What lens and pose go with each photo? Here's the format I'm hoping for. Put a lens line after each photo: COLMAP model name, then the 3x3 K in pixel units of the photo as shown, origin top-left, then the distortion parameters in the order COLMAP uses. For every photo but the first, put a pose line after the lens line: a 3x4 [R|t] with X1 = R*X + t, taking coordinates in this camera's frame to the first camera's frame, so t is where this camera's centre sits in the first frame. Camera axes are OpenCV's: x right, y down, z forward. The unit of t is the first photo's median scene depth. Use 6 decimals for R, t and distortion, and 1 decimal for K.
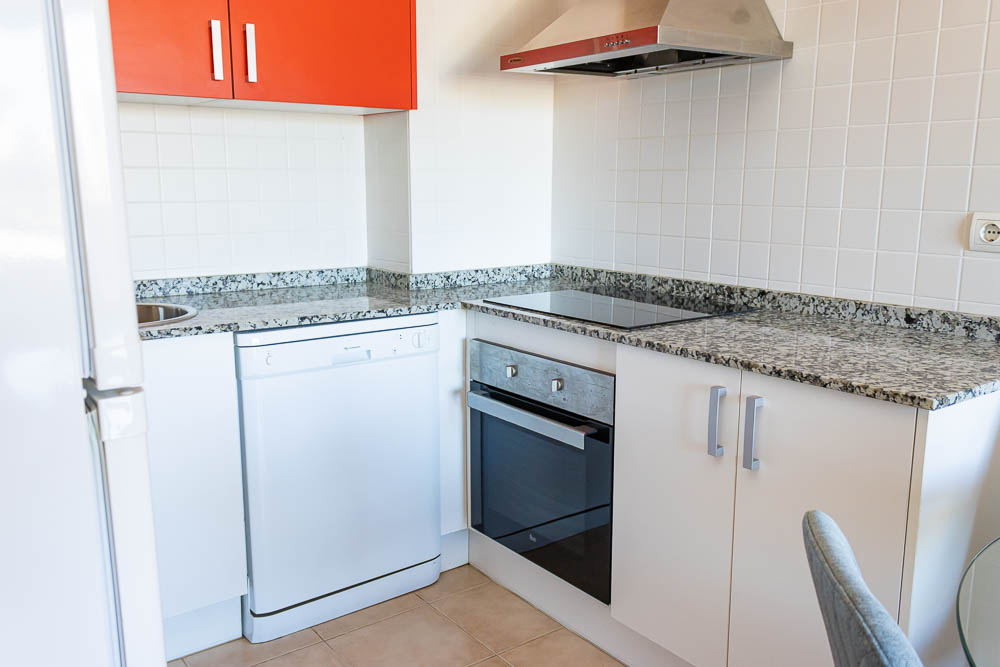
lens RADIAL K [[854.3, 0, 492.6], [0, 854.3, 340.2], [0, 0, 1]] dist [0.063575, -0.061051]
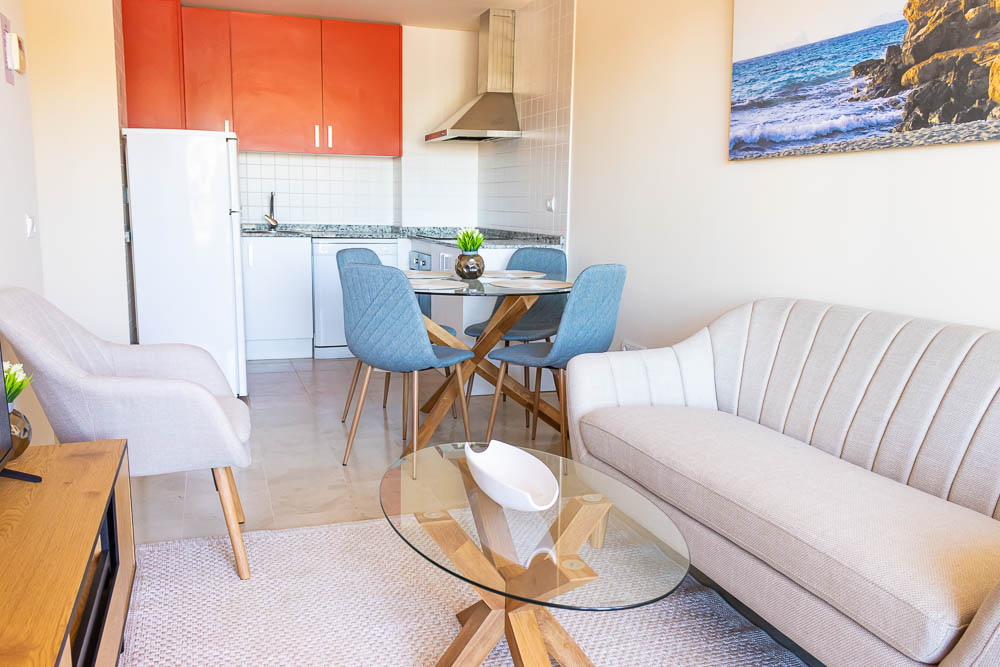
lens RADIAL K [[854.3, 0, 506.6], [0, 854.3, 353.8], [0, 0, 1]] dist [0.063575, -0.061051]
pose [[0.955182, 0.065104, -0.288772, 0.963195], [-0.070410, 0.997486, -0.008015, 0.293182], [0.287524, 0.027989, 0.957364, -1.254644]]
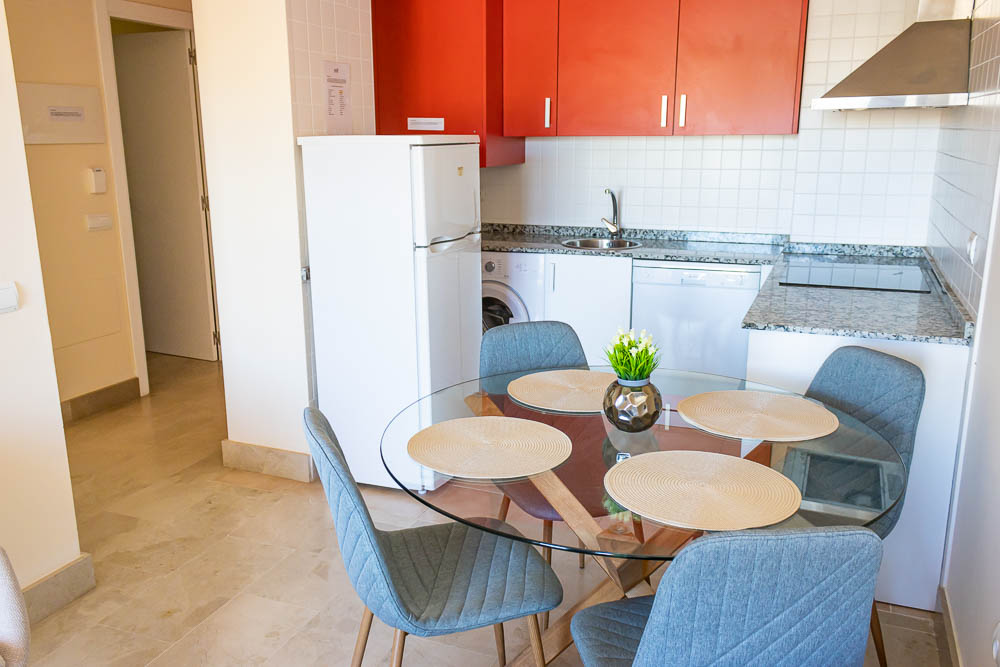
lens RADIAL K [[854.3, 0, 492.5], [0, 854.3, 341.1], [0, 0, 1]] dist [0.063575, -0.061051]
pose [[0.521234, 0.200737, -0.829470, 1.025234], [-0.154428, 0.978083, 0.139661, -0.041159], [0.839326, 0.055297, 0.540809, -0.278165]]
